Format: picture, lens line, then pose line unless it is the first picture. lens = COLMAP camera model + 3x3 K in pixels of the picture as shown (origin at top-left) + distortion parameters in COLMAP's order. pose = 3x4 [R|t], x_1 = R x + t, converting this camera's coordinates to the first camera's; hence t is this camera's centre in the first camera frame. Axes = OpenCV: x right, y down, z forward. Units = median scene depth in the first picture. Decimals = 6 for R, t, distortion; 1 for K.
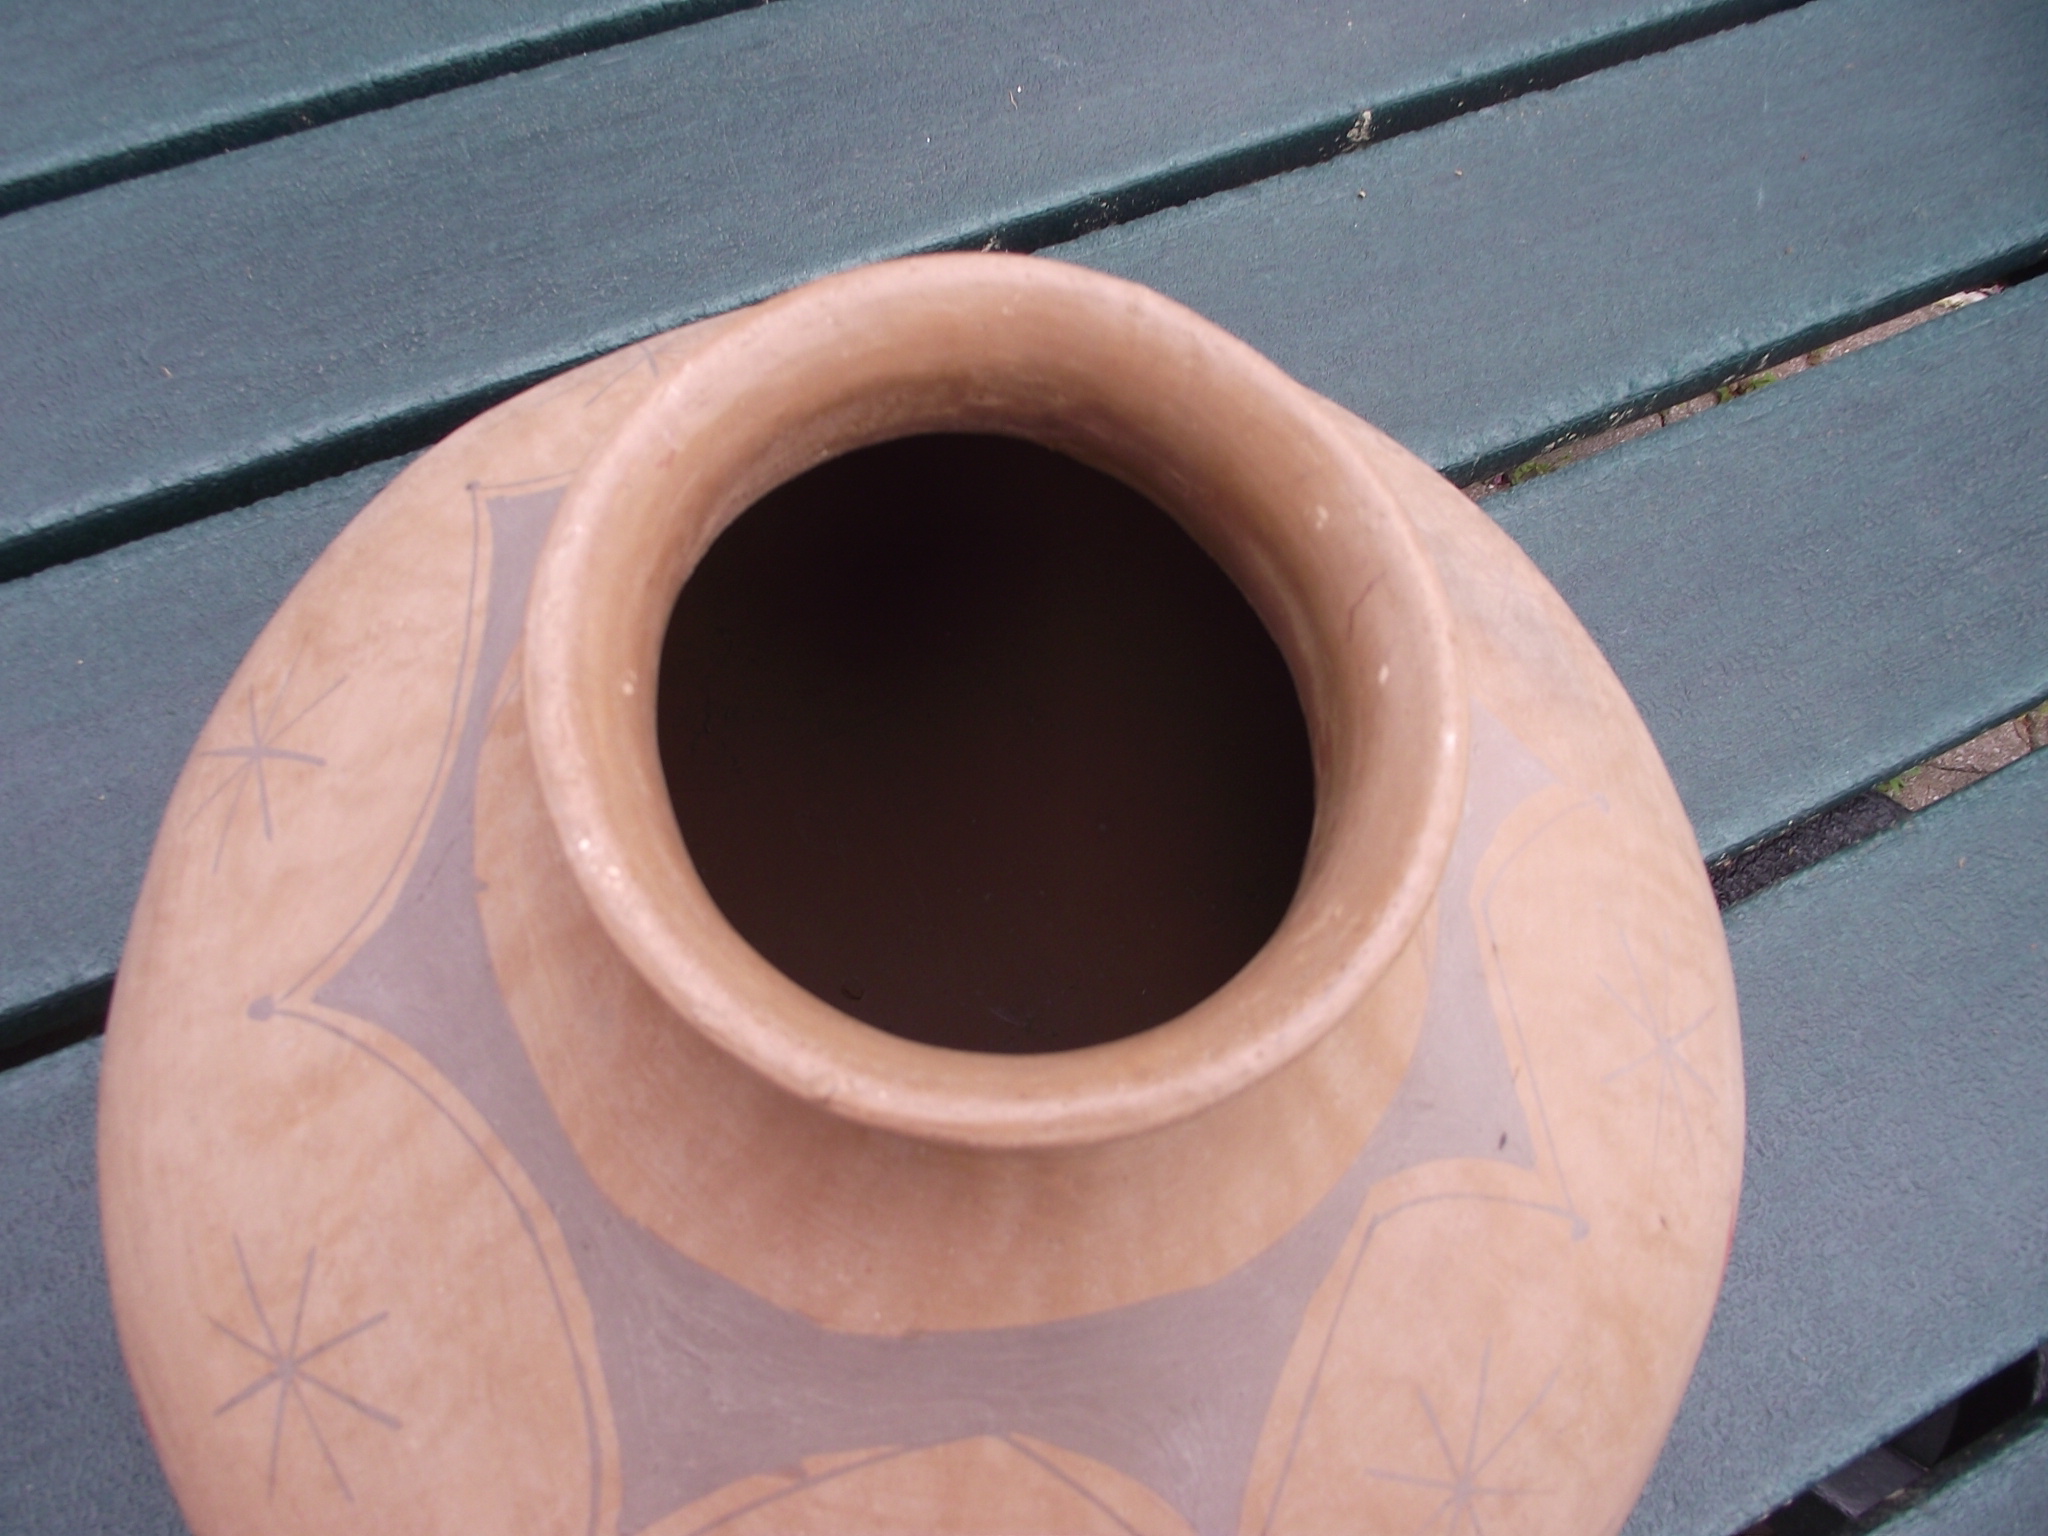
lens RADIAL K [[1631.0, 0, 957.3], [0, 1631.0, 756.3], [0, 0, 1]] dist [-0.063914, 0.034527]
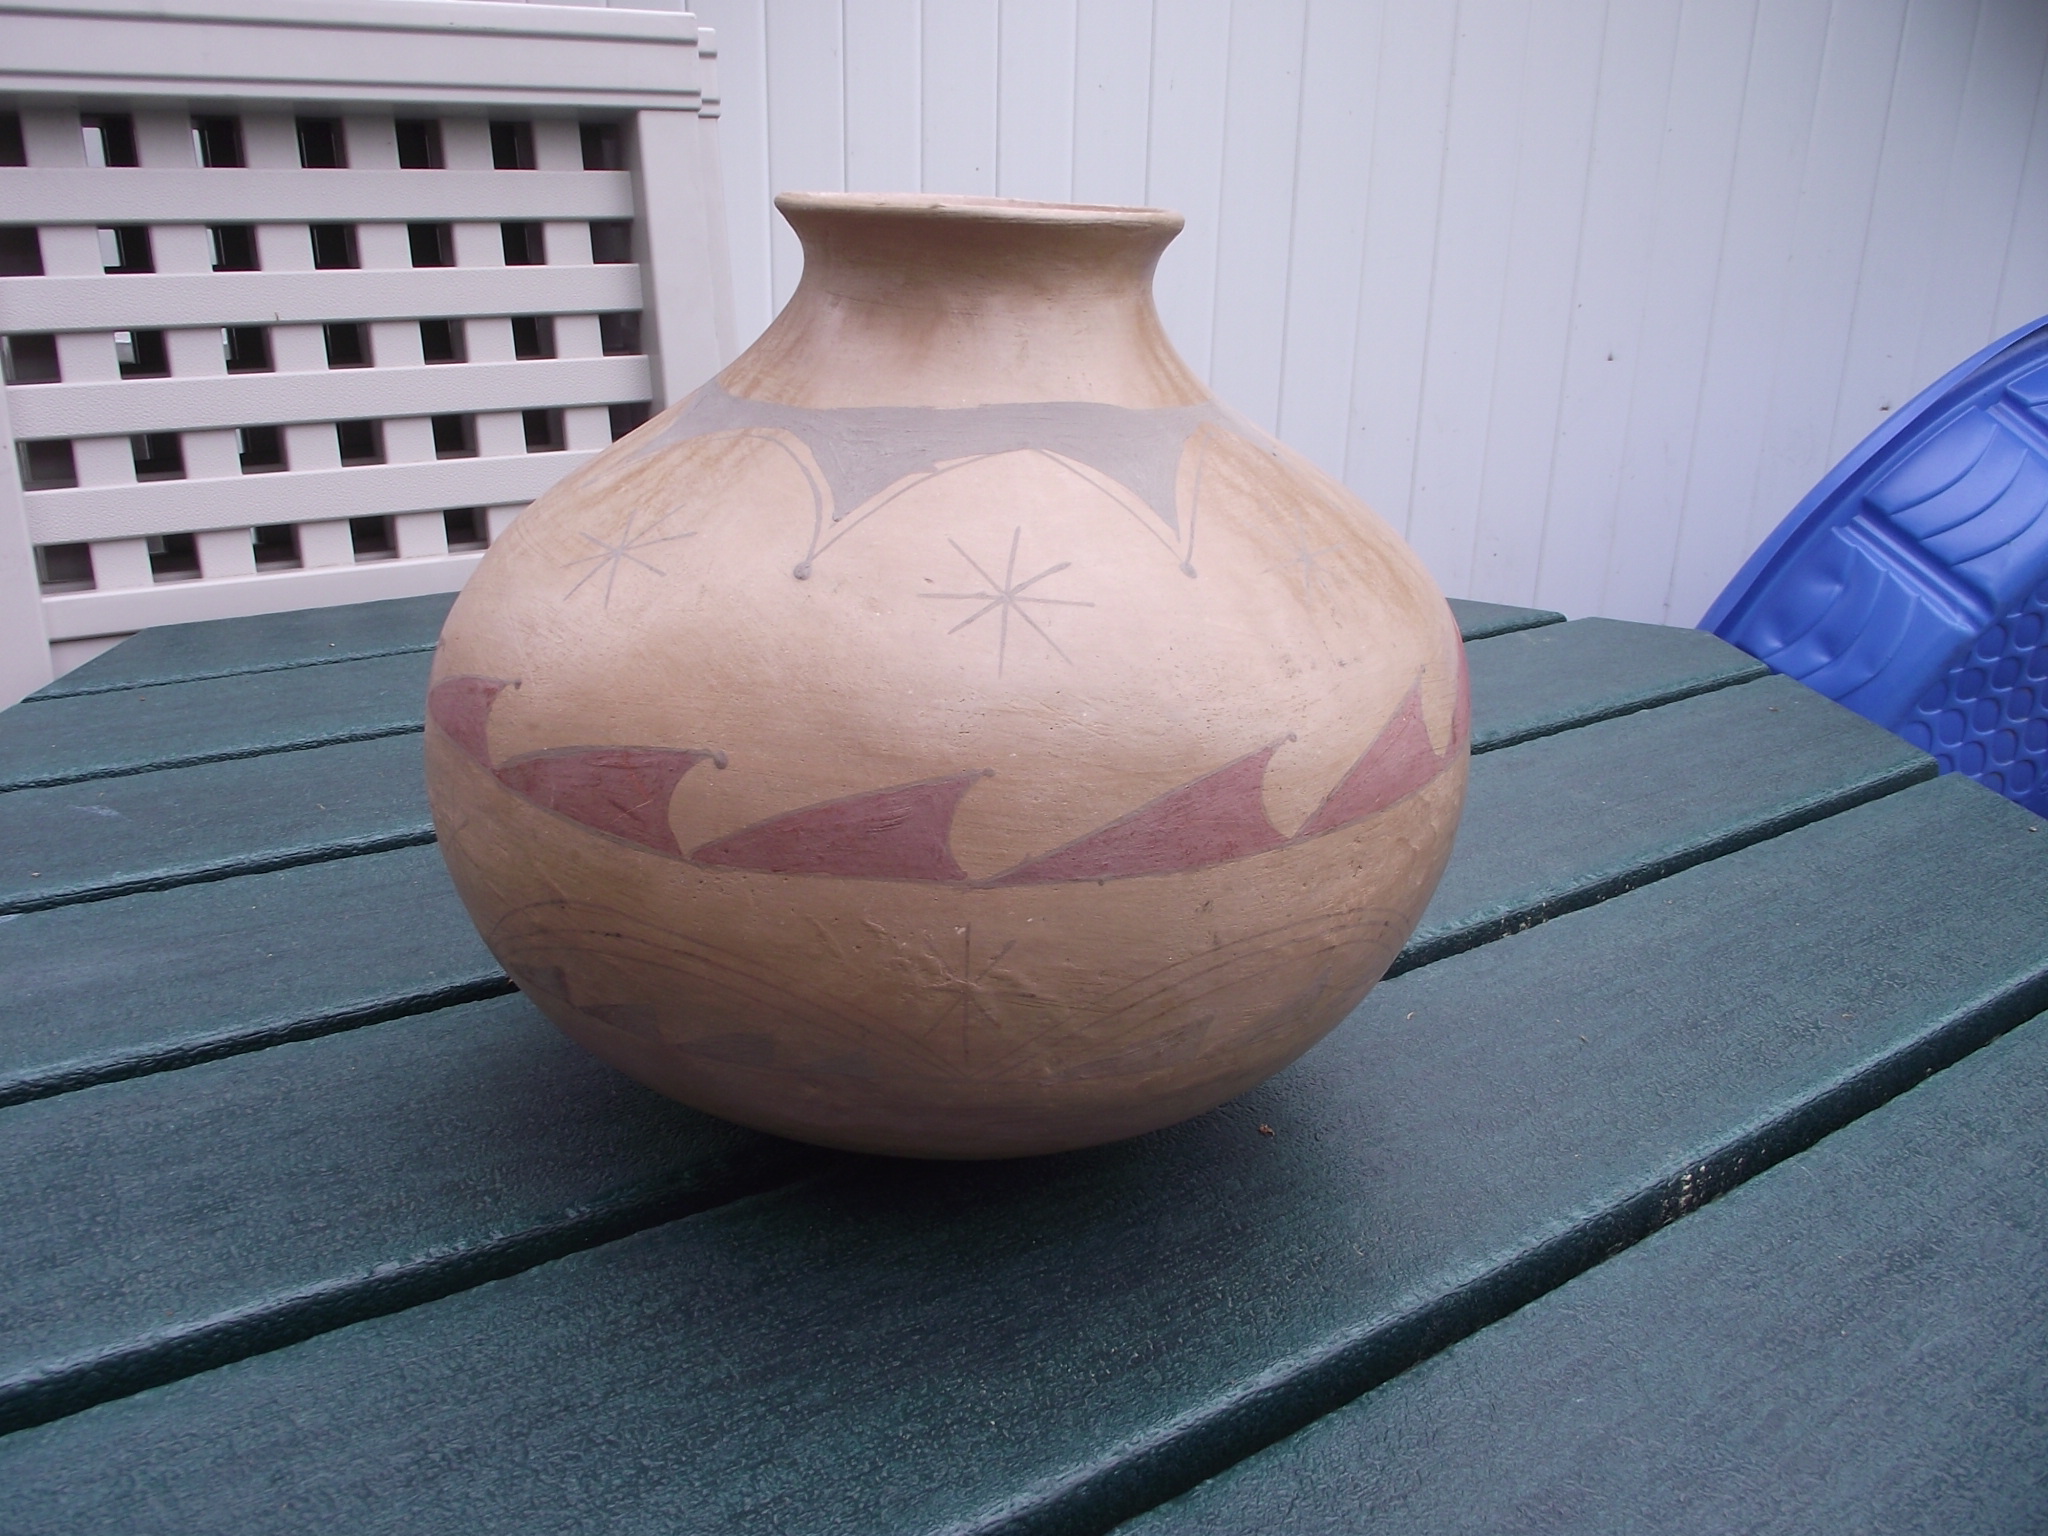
lens RADIAL K [[1631.0, 0, 955.3], [0, 1631.0, 768.4], [0, 0, 1]] dist [-0.063914, 0.034527]
pose [[0.990266, -0.066617, 0.122213, -0.130396], [0.132514, 0.719873, -0.681339, 0.791914], [-0.042589, 0.690901, 0.721694, -0.044325]]
